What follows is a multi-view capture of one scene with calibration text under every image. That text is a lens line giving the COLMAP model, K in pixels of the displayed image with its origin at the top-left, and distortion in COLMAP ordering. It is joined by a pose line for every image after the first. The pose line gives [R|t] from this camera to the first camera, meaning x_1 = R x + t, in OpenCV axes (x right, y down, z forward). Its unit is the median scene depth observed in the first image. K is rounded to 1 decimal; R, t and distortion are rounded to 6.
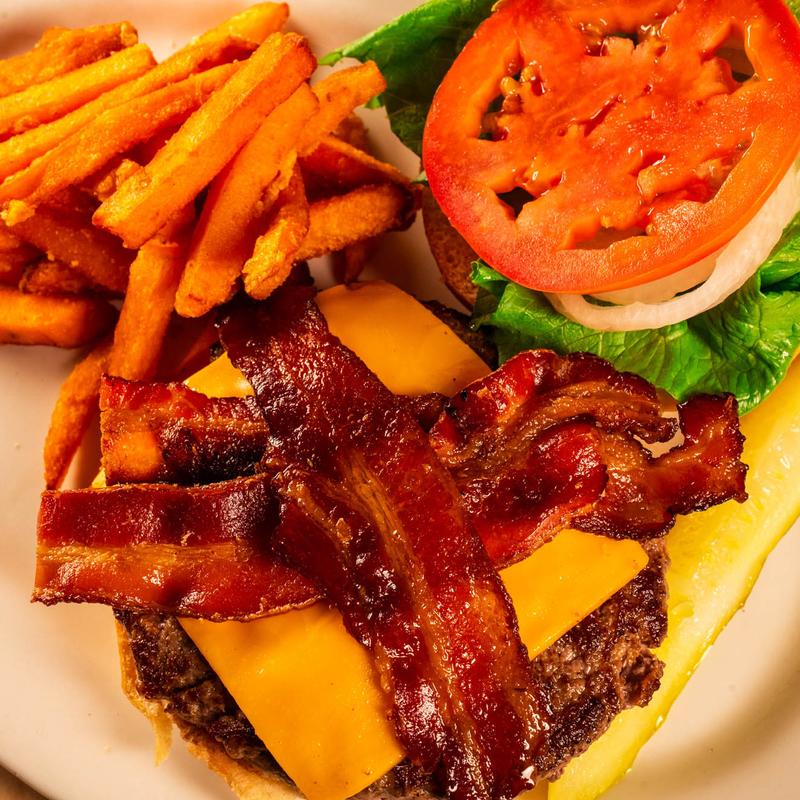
lens RADIAL K [[1329.4, 0, 401.4], [0, 1329.4, 400.0], [0, 0, 1]] dist [0.013408, 0.000000]
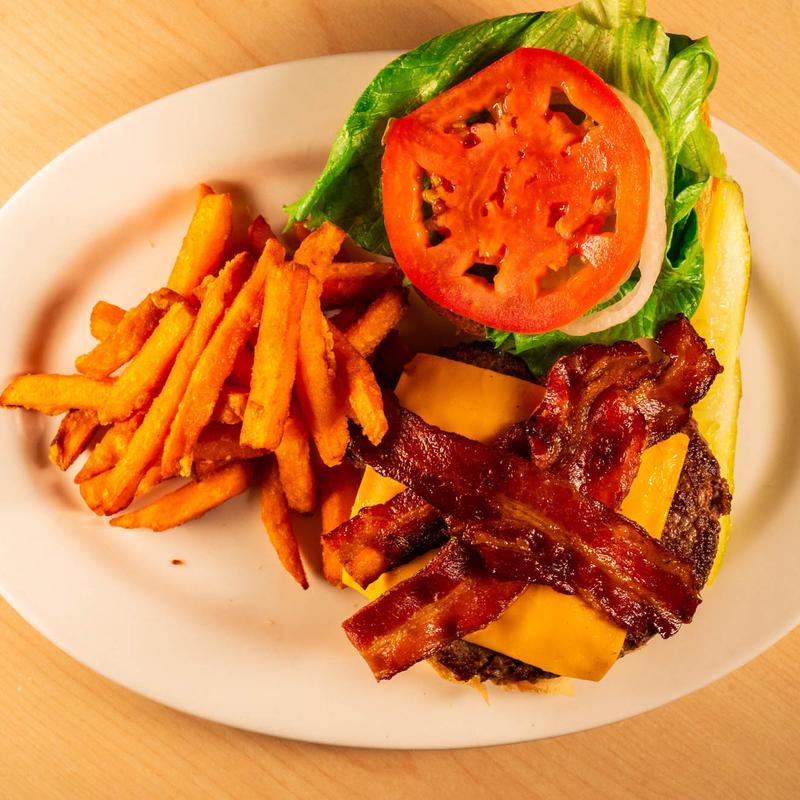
lens RADIAL K [[1333.6, 0, 399.1], [0, 1333.6, 400.5], [0, 0, 1]] dist [-0.018879, 0.000000]
pose [[0.831546, -0.554093, -0.038888, -0.008739], [0.533115, 0.776484, 0.335948, -0.588846], [-0.155950, -0.300088, 0.941078, -0.372796]]
